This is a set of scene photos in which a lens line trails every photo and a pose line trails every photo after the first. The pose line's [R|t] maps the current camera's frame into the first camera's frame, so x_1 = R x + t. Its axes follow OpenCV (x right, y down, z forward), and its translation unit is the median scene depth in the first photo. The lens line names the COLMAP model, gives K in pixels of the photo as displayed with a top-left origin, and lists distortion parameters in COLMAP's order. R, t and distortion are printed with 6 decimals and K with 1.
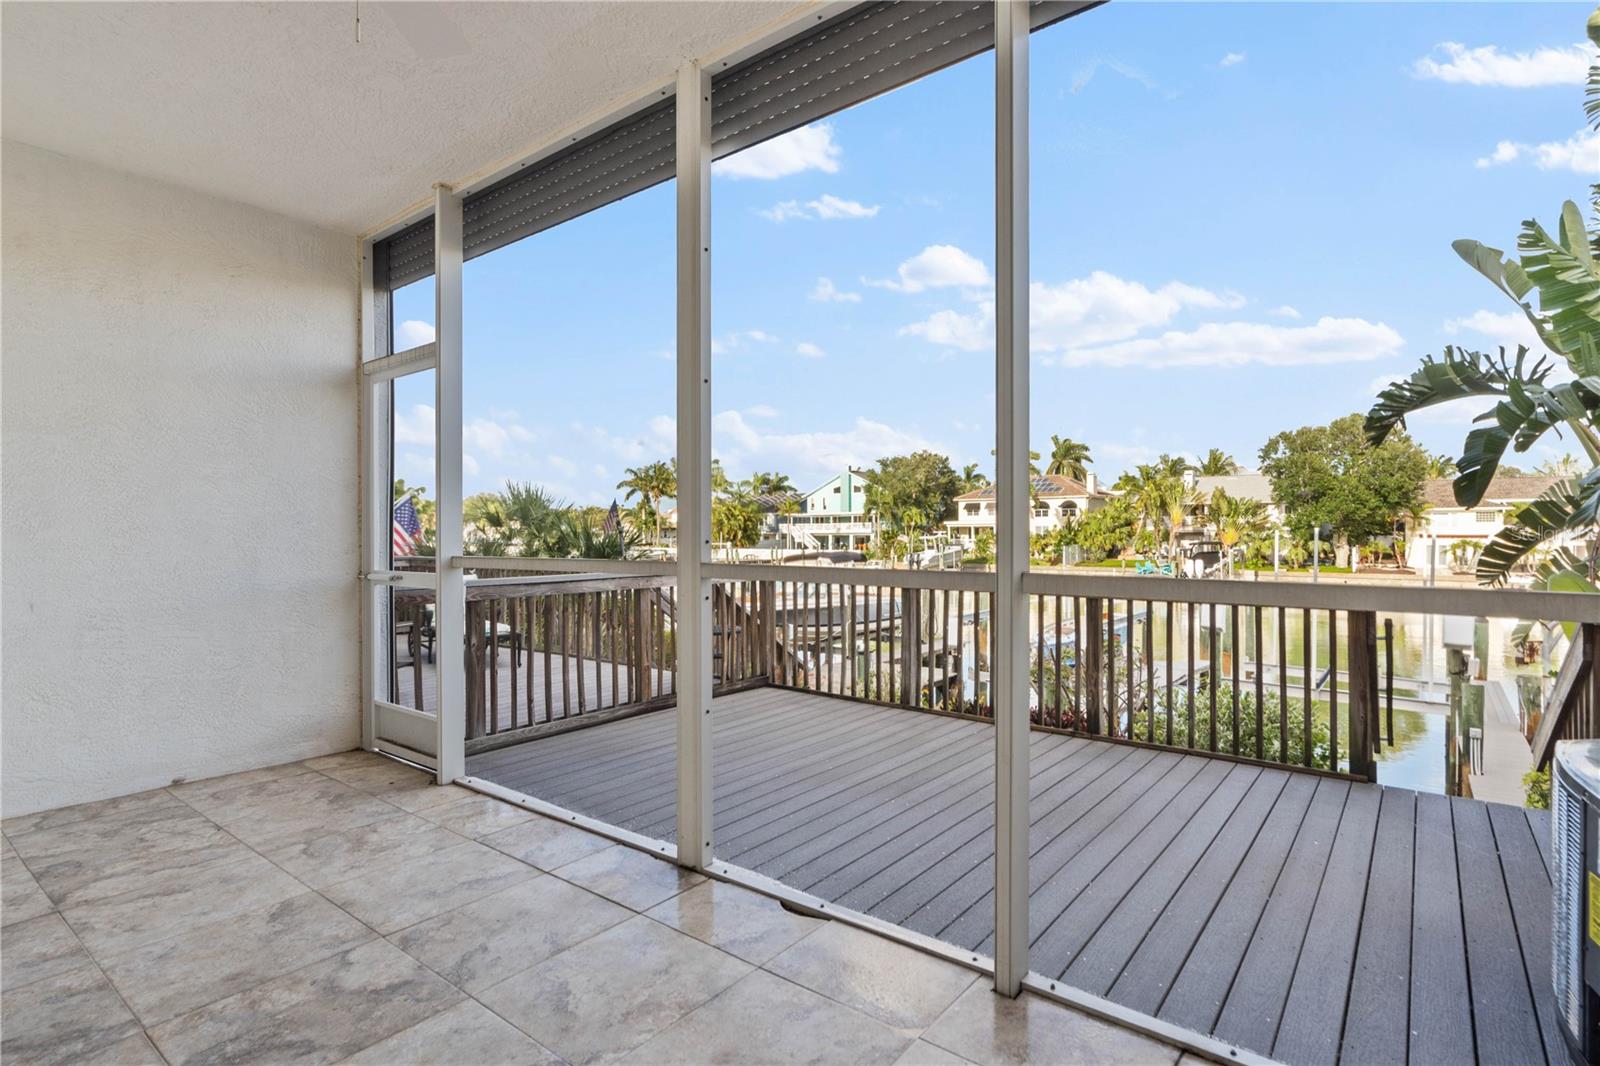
lens RADIAL K [[800.3, 0, 870.6], [0, 800.3, 532.0], [0, 0, 1]] dist [0.001055, -0.000207]
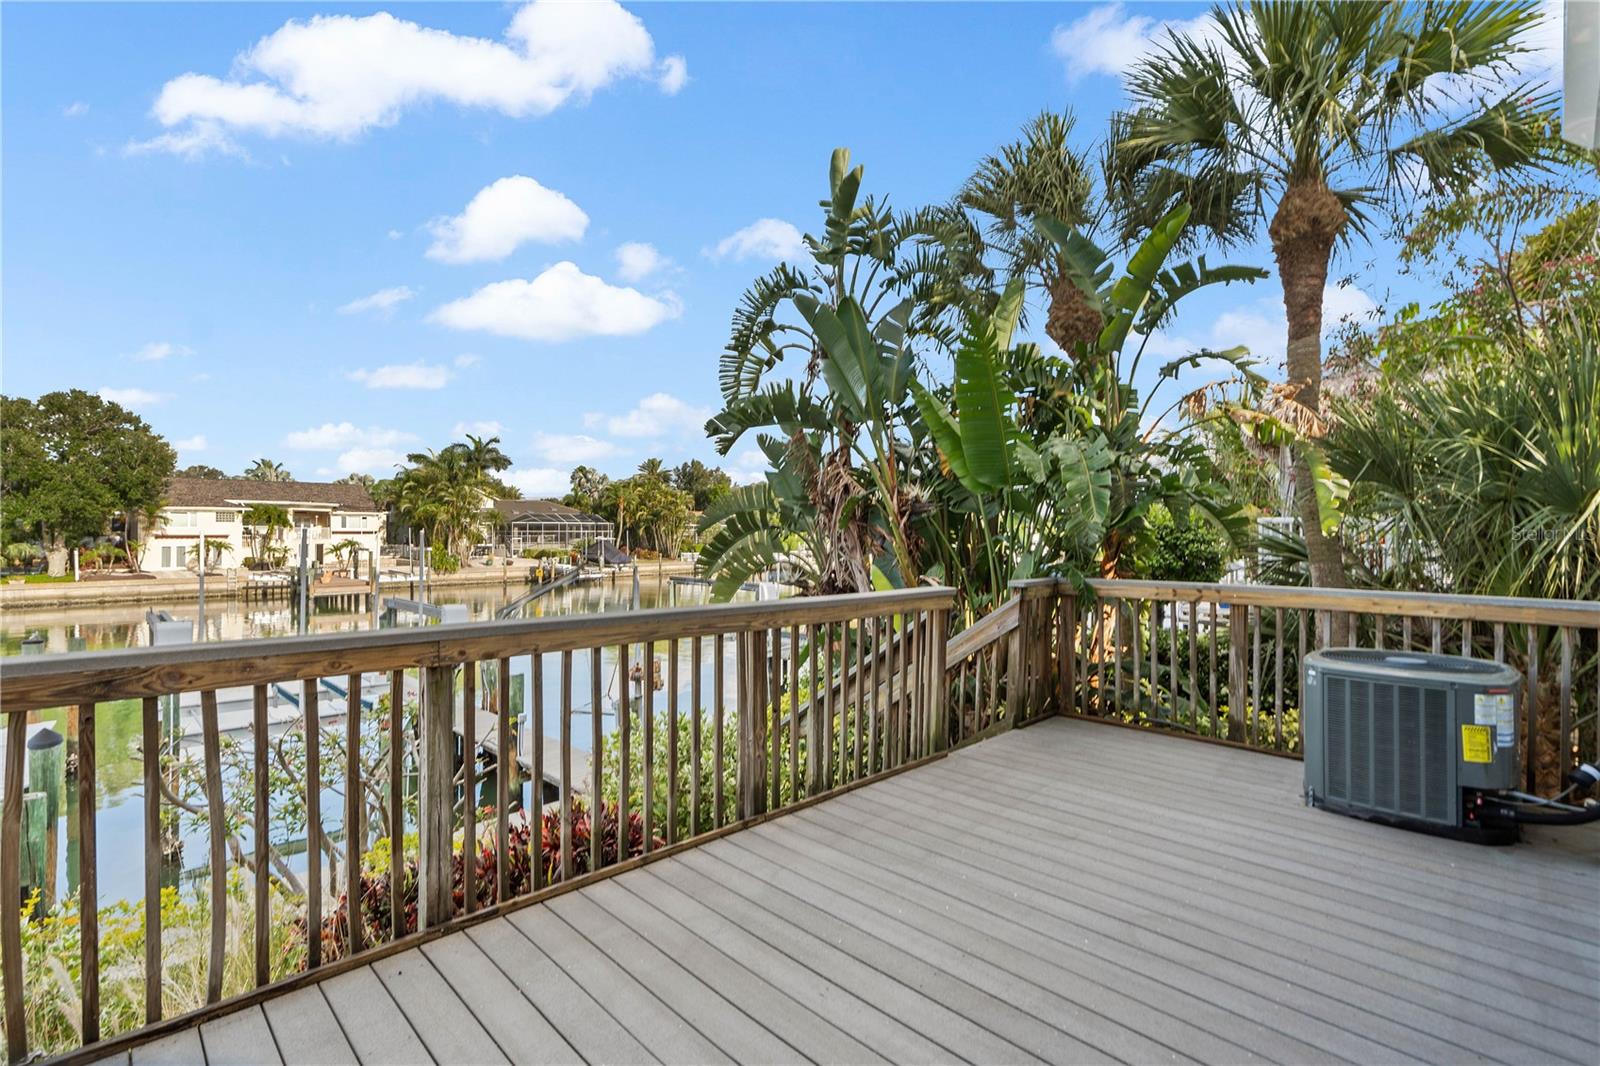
lens RADIAL K [[762.4, 0, 808.4], [0, 762.4, 534.3], [0, 0, 1]] dist [0.002729, 0.001268]
pose [[0.183606, -0.003366, 0.982994, -0.450370], [-0.000049, 0.999994, 0.003433, -0.007084], [-0.983000, -0.000679, 0.183605, 0.937454]]
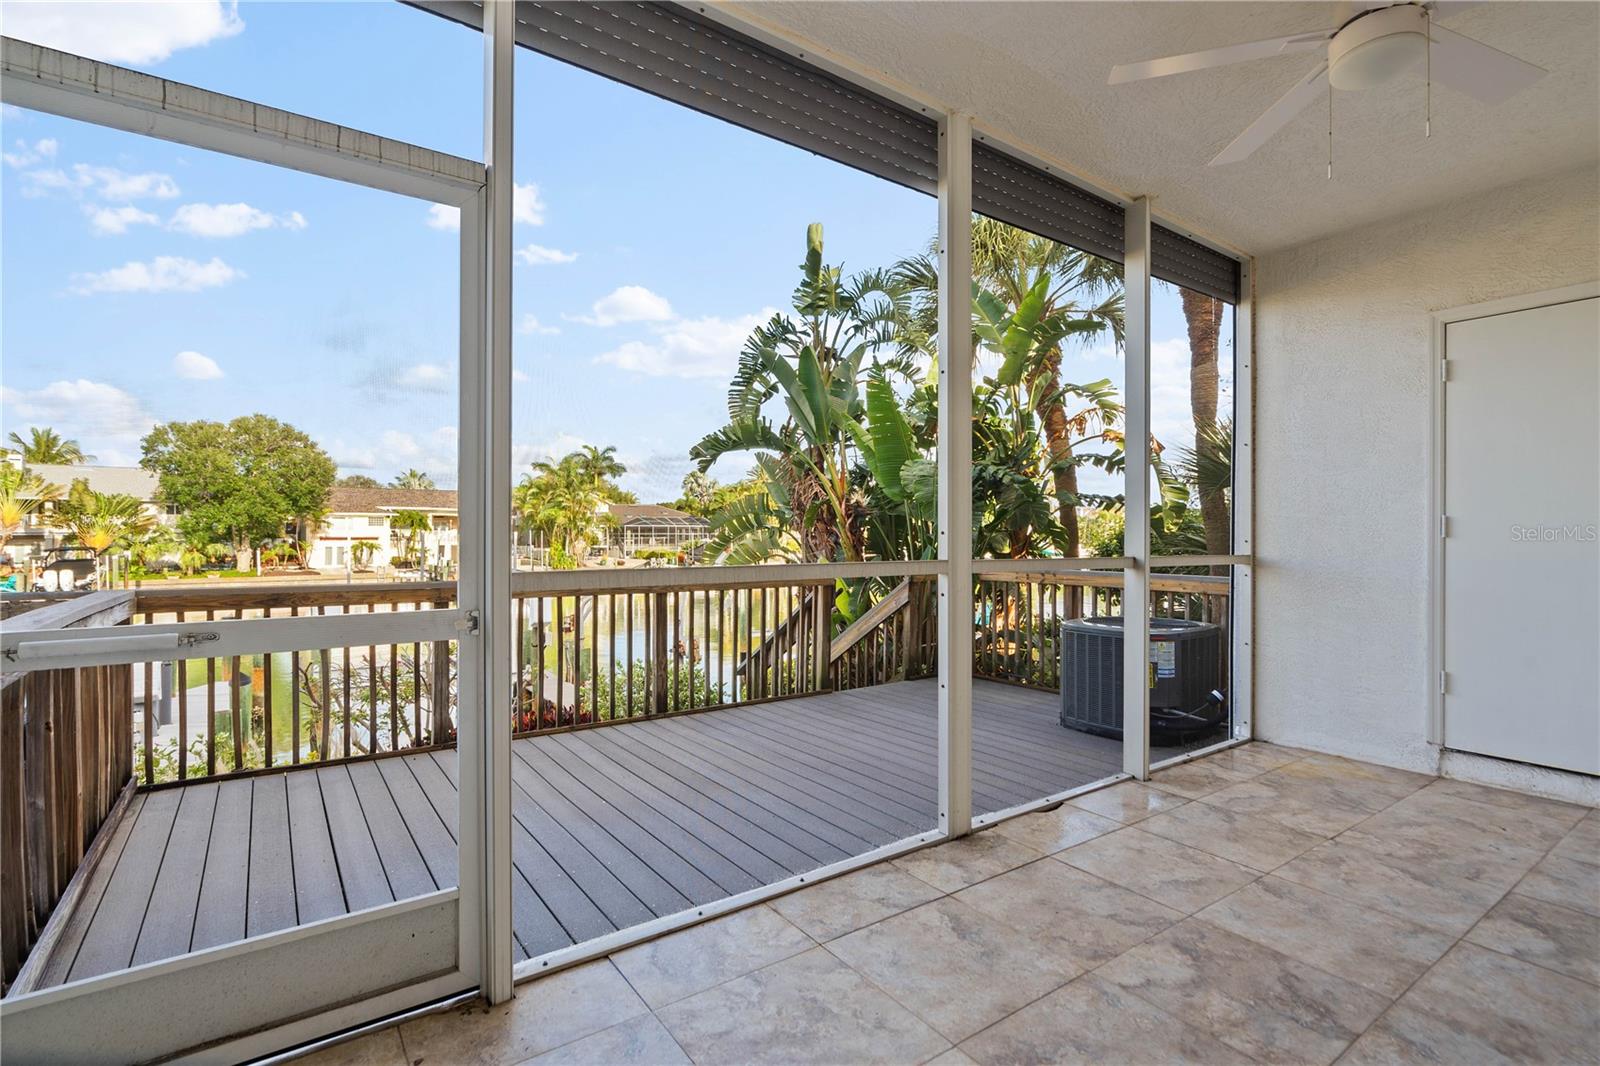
lens RADIAL K [[767.6, 0, 829.3], [0, 767.6, 526.3], [0, 0, 1]] dist [0.000398, -0.000708]
pose [[0.303340, 0.009842, 0.952832, -0.767555], [0.000935, 0.999943, -0.010626, 0.002926], [-0.952882, 0.004114, 0.303314, 0.505868]]
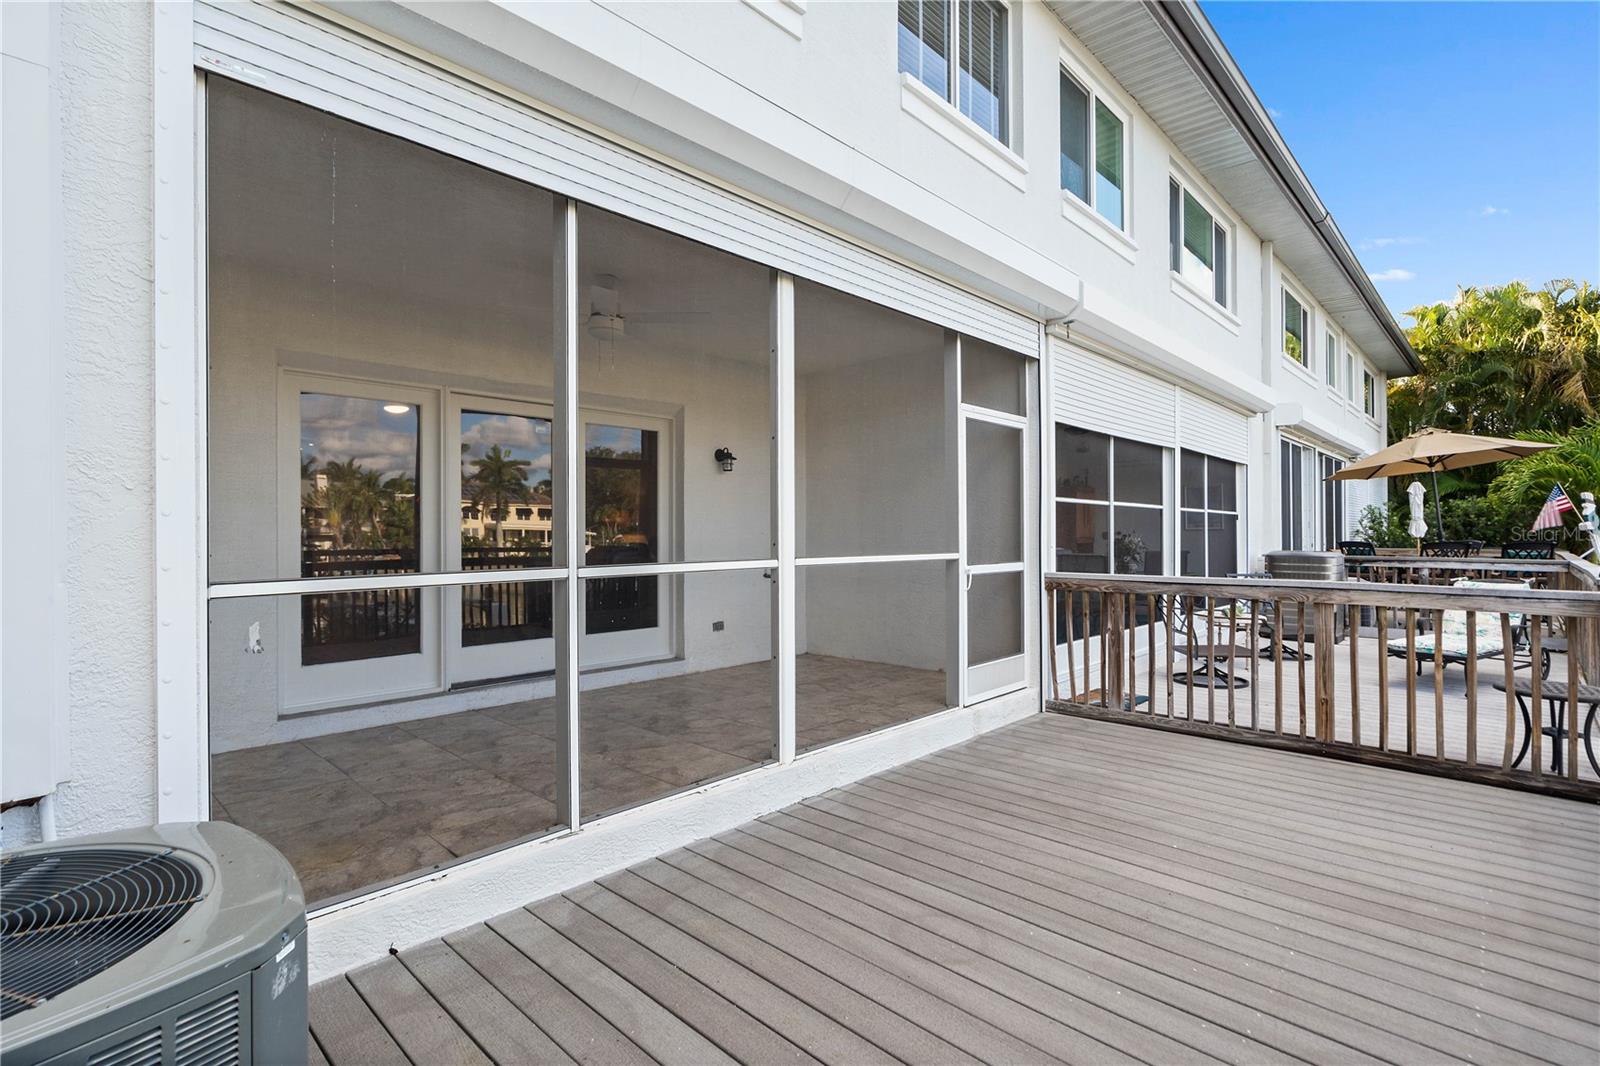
lens RADIAL K [[754.4, 0, 804.3], [0, 754.4, 533.8], [0, 0, 1]] dist [0.002056, 0.000545]
pose [[-0.140077, 0.000785, -0.990140, 0.696805], [0.005543, 0.999985, 0.000009, -0.000428], [0.990125, -0.005487, -0.140079, 0.739092]]
